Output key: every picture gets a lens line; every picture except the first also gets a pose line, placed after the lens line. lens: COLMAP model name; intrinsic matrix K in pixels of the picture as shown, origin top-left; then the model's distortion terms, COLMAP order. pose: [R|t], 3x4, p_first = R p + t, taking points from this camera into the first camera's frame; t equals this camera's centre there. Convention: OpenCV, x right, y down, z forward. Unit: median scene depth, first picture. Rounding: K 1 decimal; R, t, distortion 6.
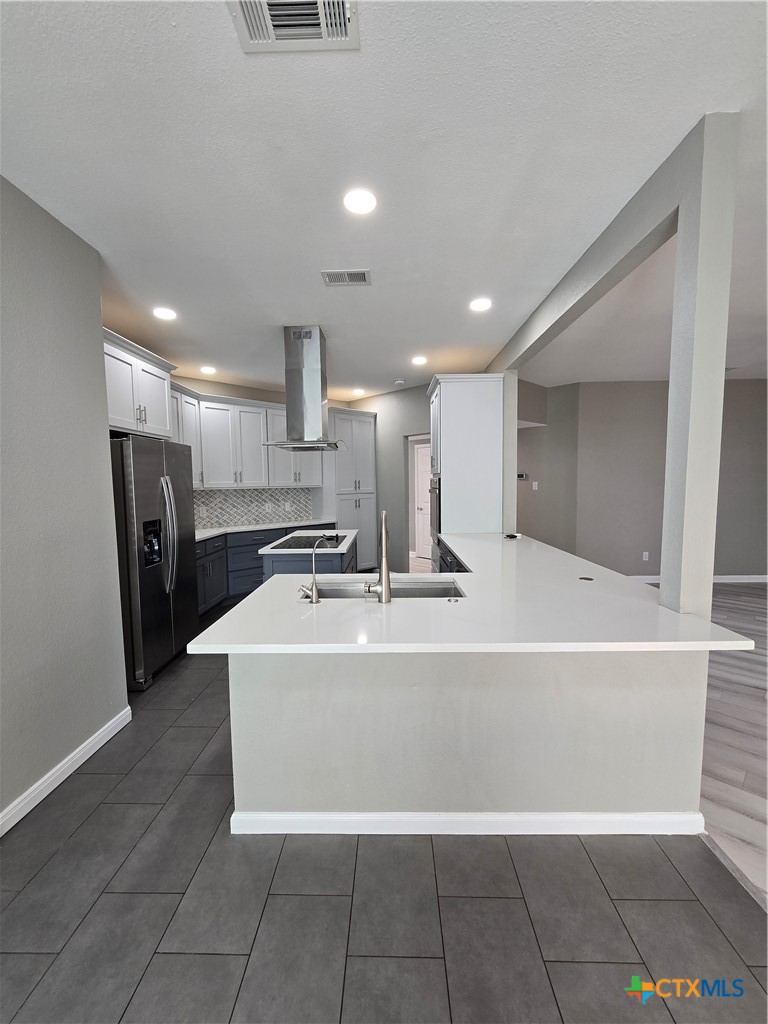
lens RADIAL K [[420.1, 0, 384.0], [0, 420.1, 512.0], [0, 0, 1]] dist [-0.002470, 0.000219]
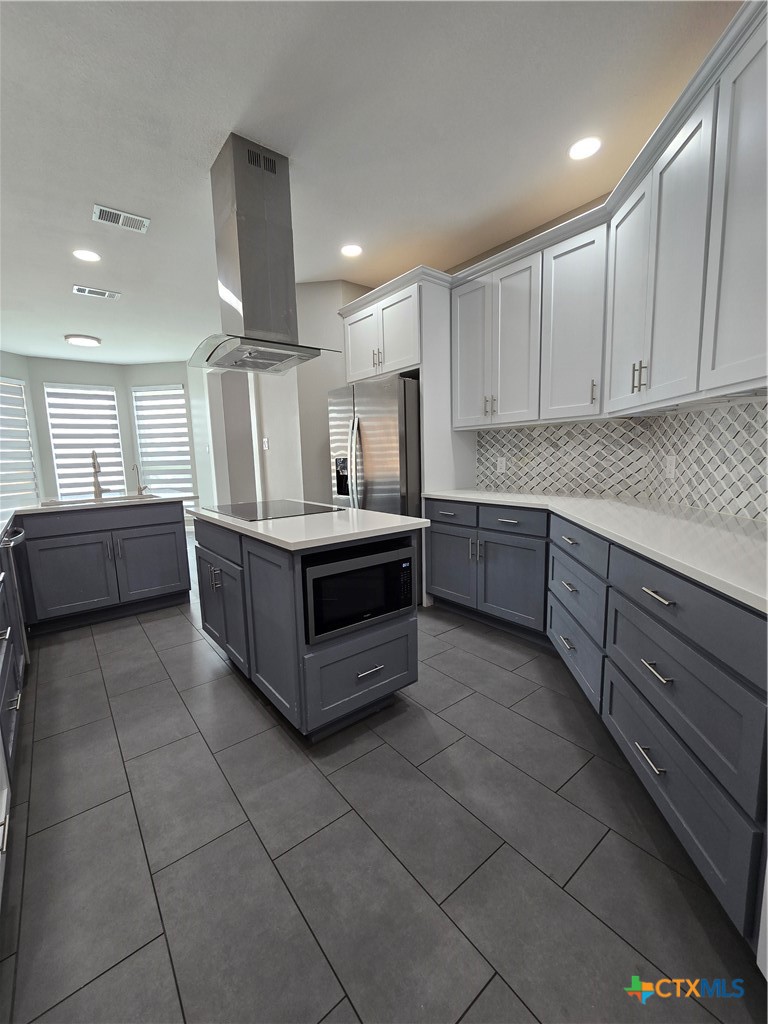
lens RADIAL K [[420.1, 0, 384.0], [0, 420.1, 512.0], [0, 0, 1]] dist [-0.002470, 0.000219]
pose [[-0.771252, 0.121277, -0.624869, 0.069835], [-0.007696, 0.979833, 0.199668, -0.038722], [0.636483, 0.158803, -0.754765, 1.136437]]
